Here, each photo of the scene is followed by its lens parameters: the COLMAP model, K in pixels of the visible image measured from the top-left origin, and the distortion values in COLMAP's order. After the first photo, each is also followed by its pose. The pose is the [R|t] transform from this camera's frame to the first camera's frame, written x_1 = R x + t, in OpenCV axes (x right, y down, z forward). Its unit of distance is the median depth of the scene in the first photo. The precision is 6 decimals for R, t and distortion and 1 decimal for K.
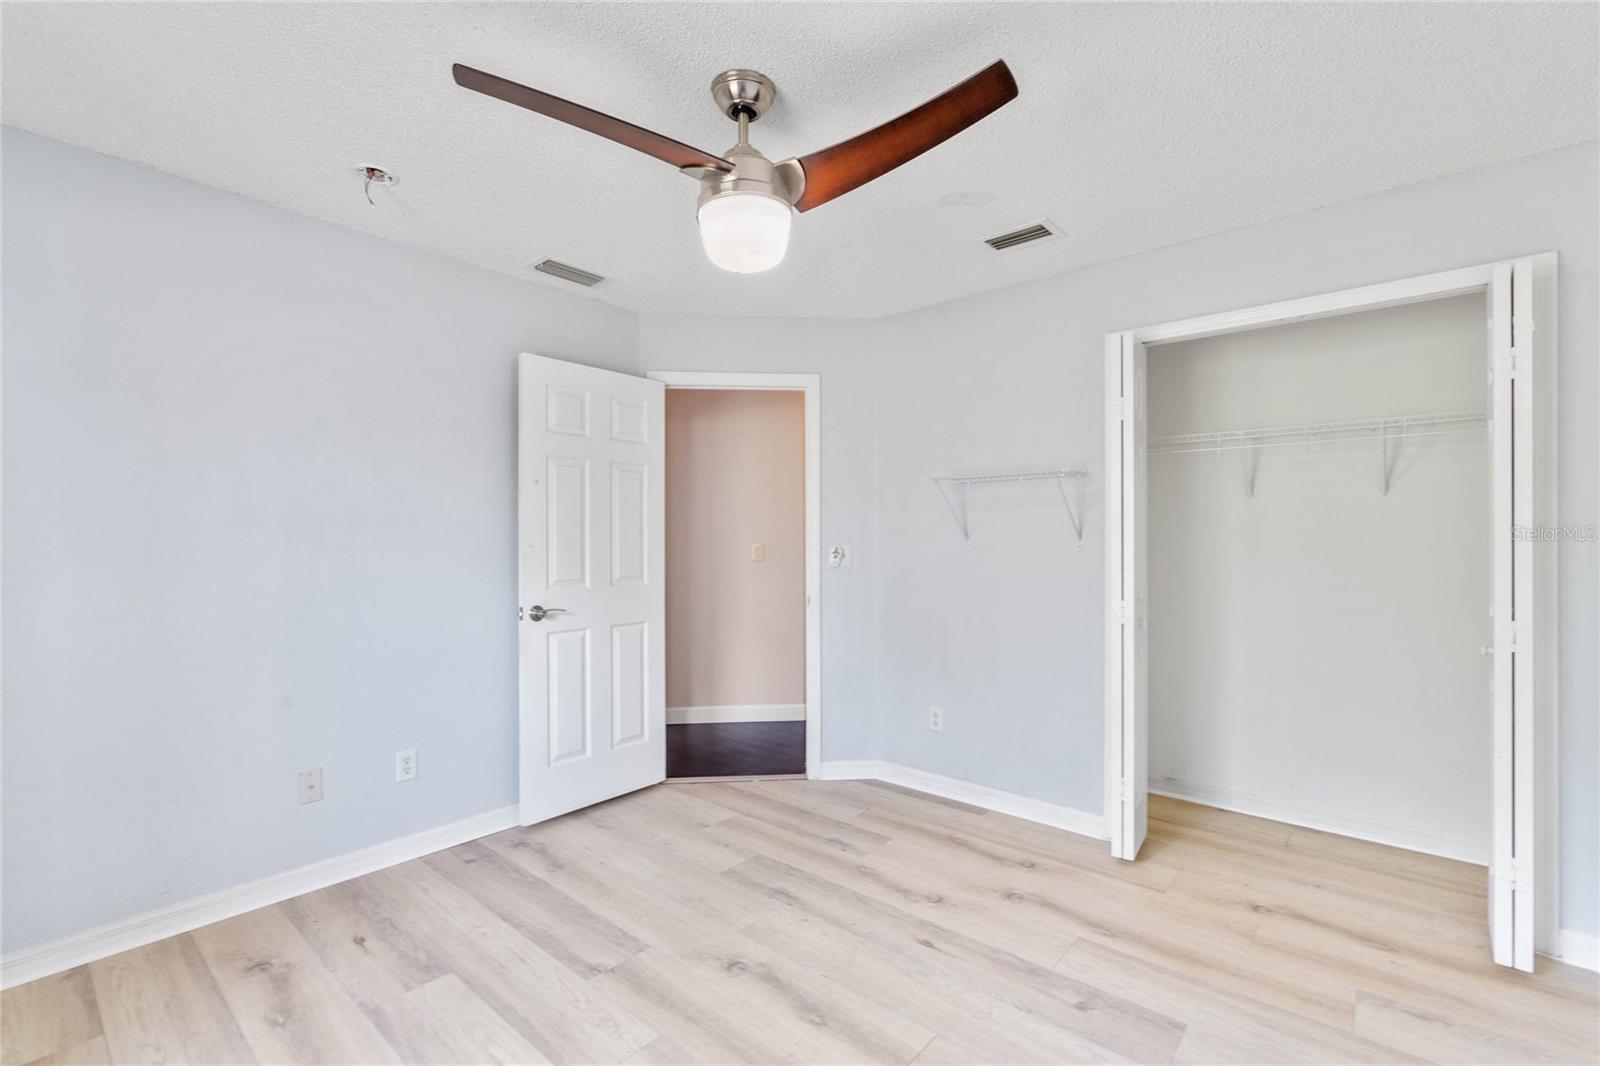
lens RADIAL K [[707.8, 0, 803.4], [0, 707.8, 541.2], [0, 0, 1]] dist [-0.001525, 0.000628]
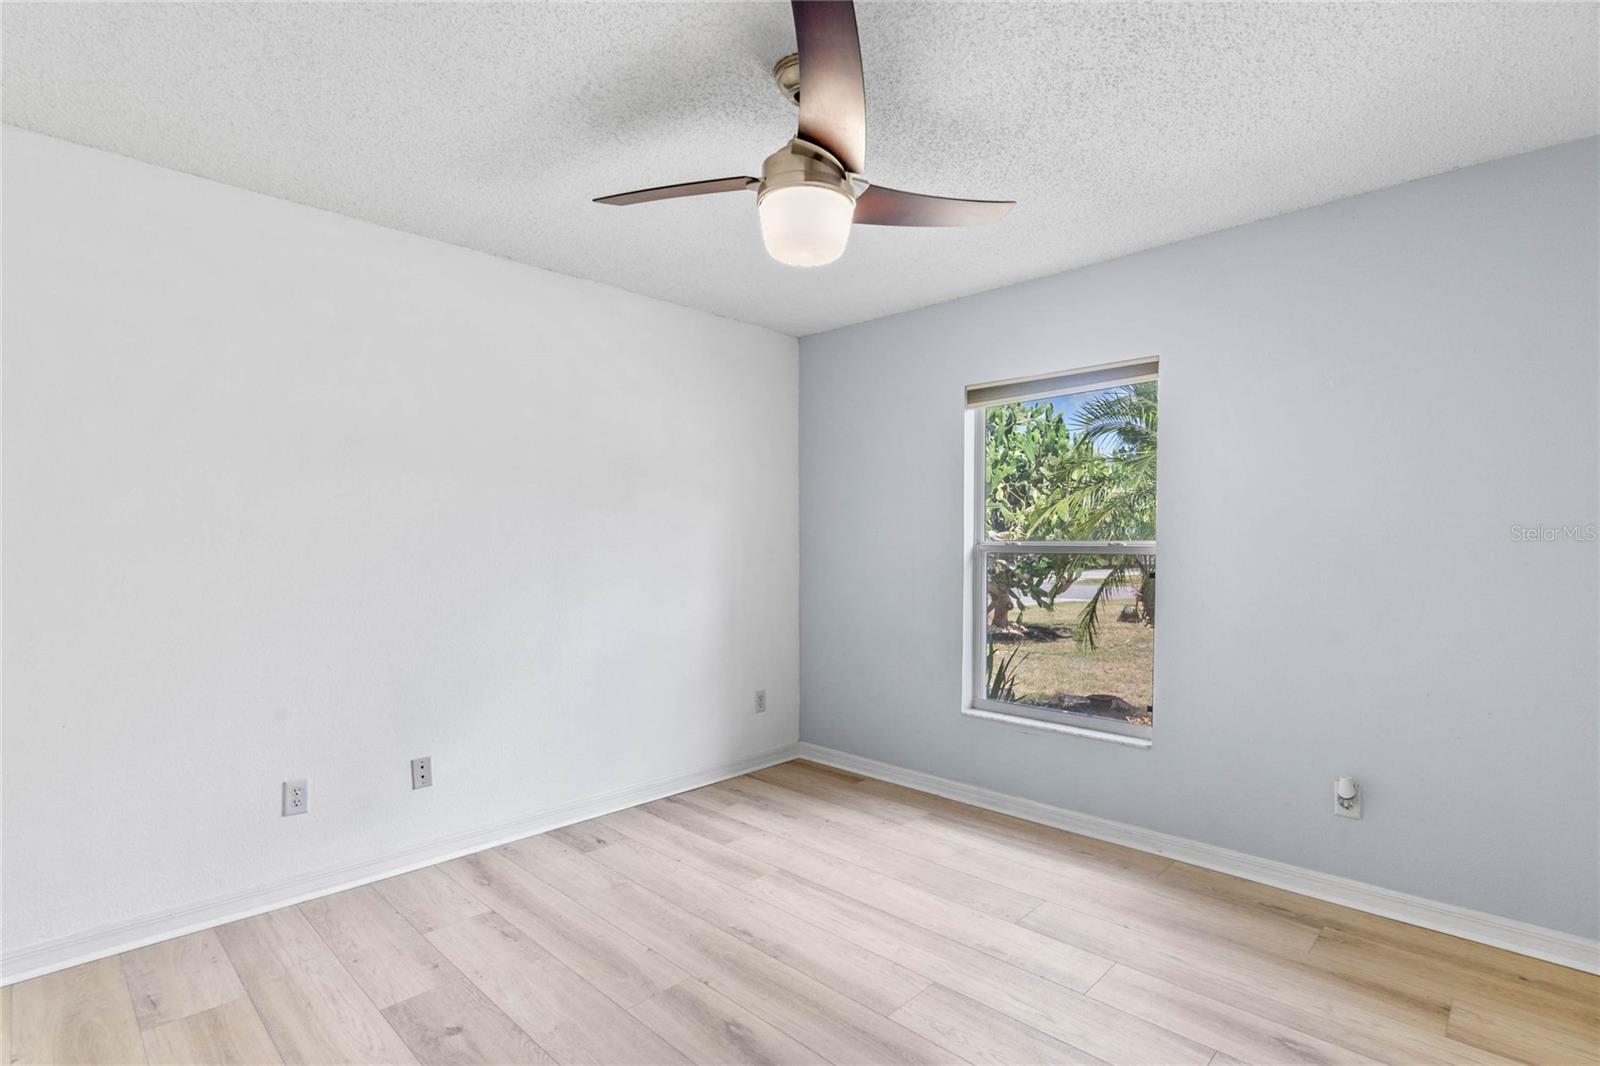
lens RADIAL K [[750.9, 0, 797.7], [0, 750.9, 543.9], [0, 0, 1]] dist [0.002391, 0.000077]
pose [[-0.998855, -0.001590, 0.047819, -0.081594], [-0.002006, 0.999960, -0.008660, 0.004525], [-0.047804, -0.008746, -0.998818, 1.399380]]
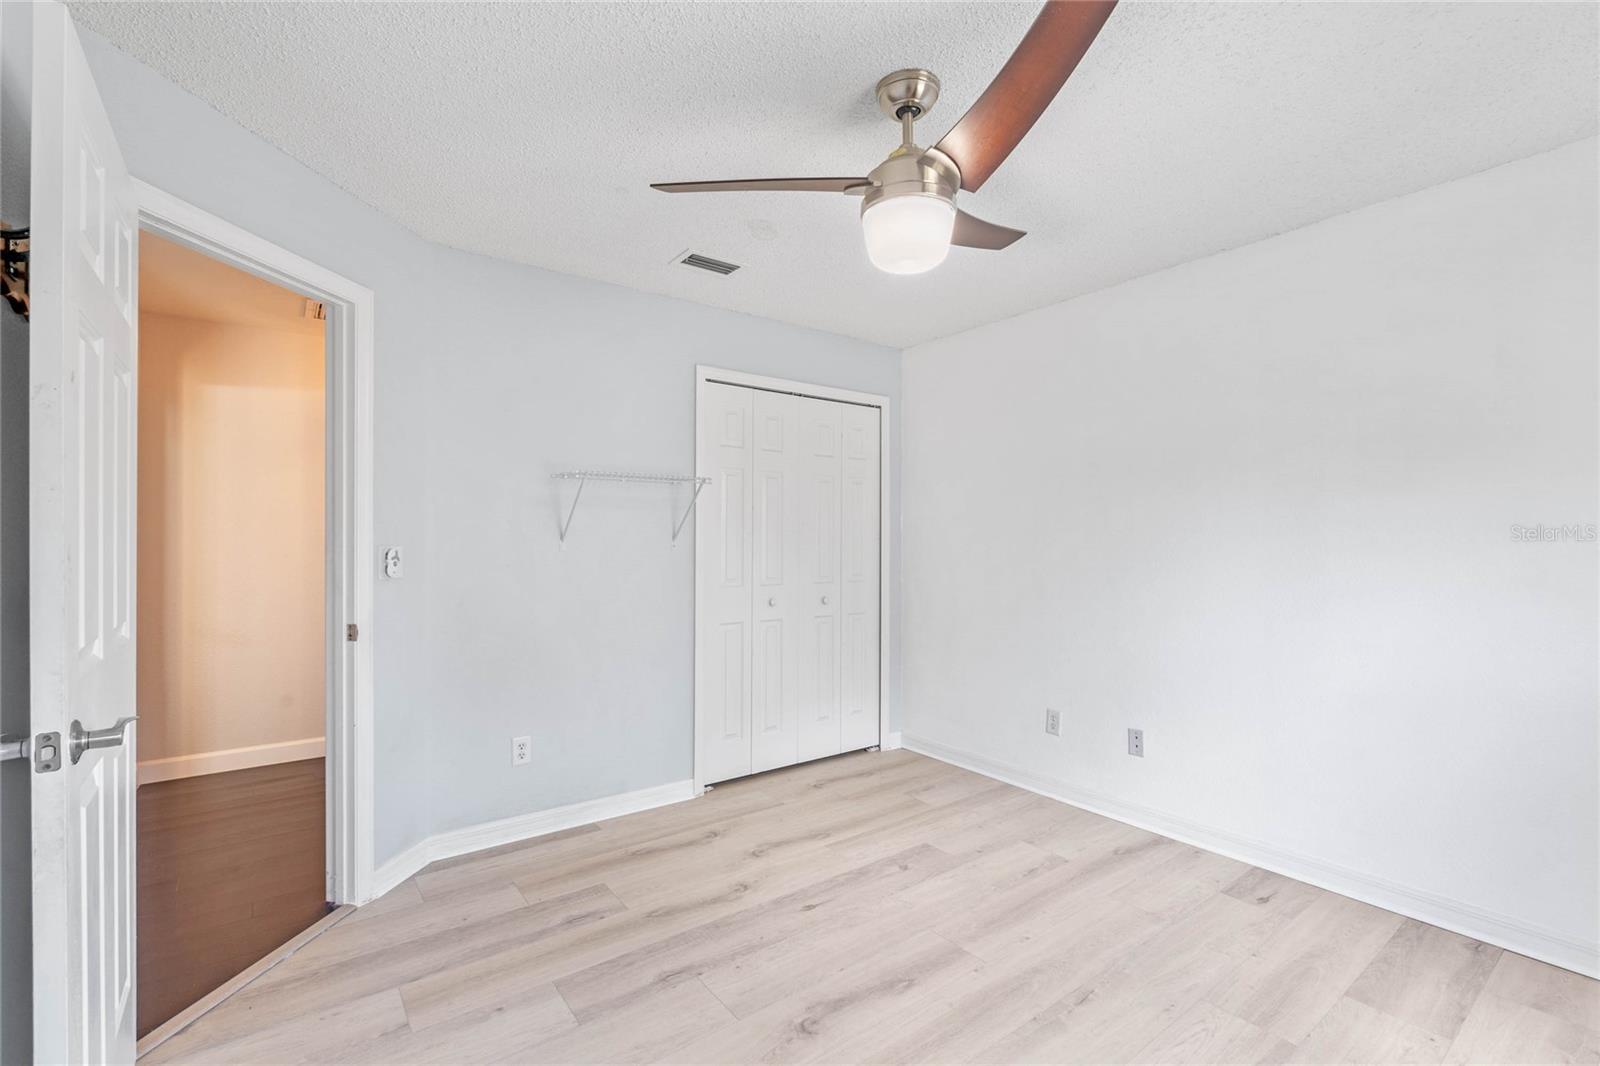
lens RADIAL K [[707.8, 0, 801.8], [0, 707.8, 533.6], [0, 0, 1]] dist [-0.001525, 0.000628]
pose [[0.206993, 0.010882, 0.978282, -0.739024], [-0.003780, 0.999940, -0.010323, -0.001804], [-0.978335, -0.001561, 0.207021, 0.634516]]
